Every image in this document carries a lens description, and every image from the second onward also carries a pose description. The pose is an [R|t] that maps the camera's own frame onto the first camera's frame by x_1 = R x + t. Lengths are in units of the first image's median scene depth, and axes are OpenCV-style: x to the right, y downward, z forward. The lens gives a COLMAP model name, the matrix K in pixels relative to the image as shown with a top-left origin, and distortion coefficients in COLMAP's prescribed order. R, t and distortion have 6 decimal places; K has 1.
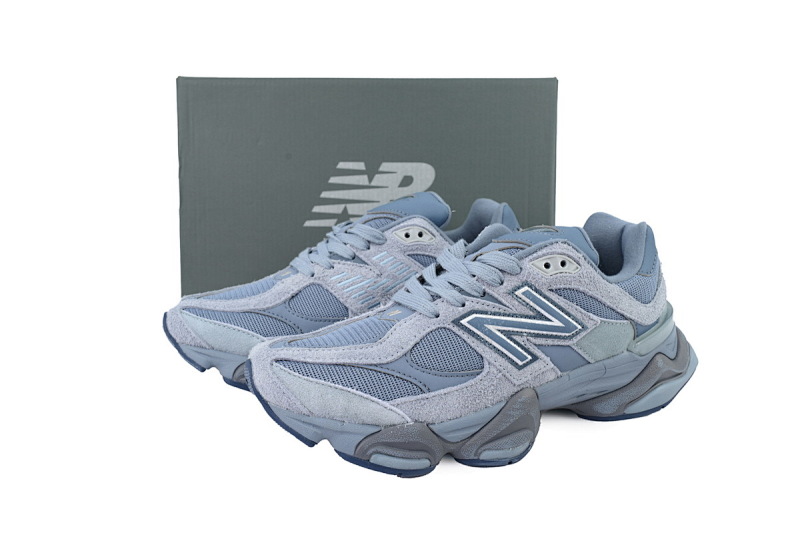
lens RADIAL K [[669.0, 0, 403.0], [0, 669.0, 266.3], [0, 0, 1]] dist [-0.009238, -0.003728]
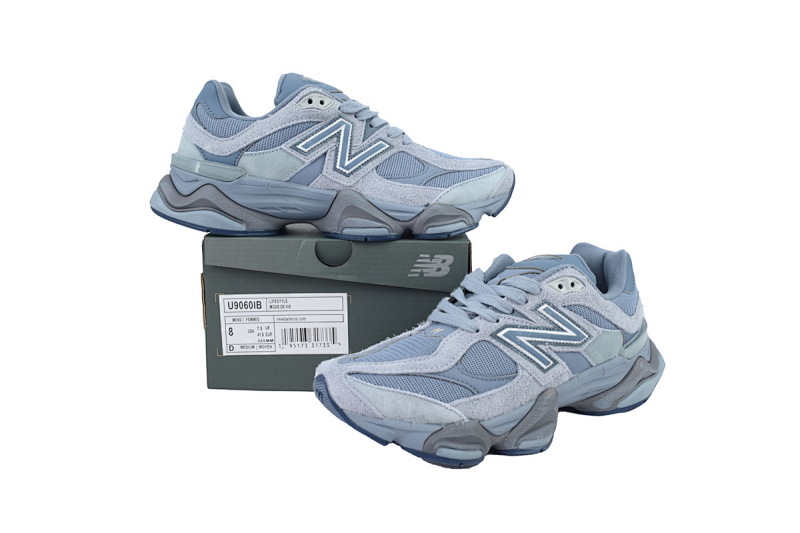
lens RADIAL K [[669.0, 0, 398.3], [0, 669.0, 264.9], [0, 0, 1]] dist [-0.009238, -0.003728]
pose [[0.988323, -0.023061, 0.150618, -0.263559], [0.031504, 0.998049, -0.053911, 0.016276], [-0.149081, 0.058027, 0.987121, -0.165970]]
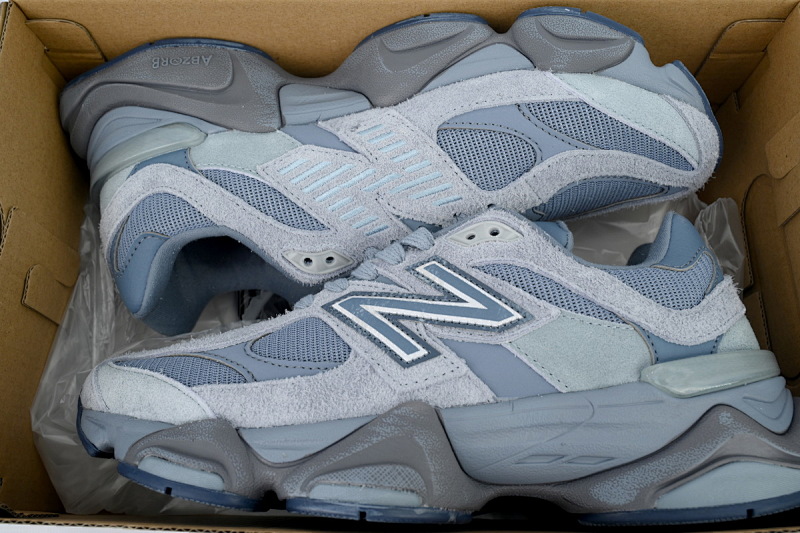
lens RADIAL K [[691.7, 0, 398.5], [0, 691.7, 265.9], [0, 0, 1]] dist [0.002902, -0.004246]
pose [[0.886478, -0.137720, -0.441803, 0.466355], [-0.128707, 0.843651, -0.521237, 0.410150], [0.444512, 0.518928, 0.730152, 0.469099]]
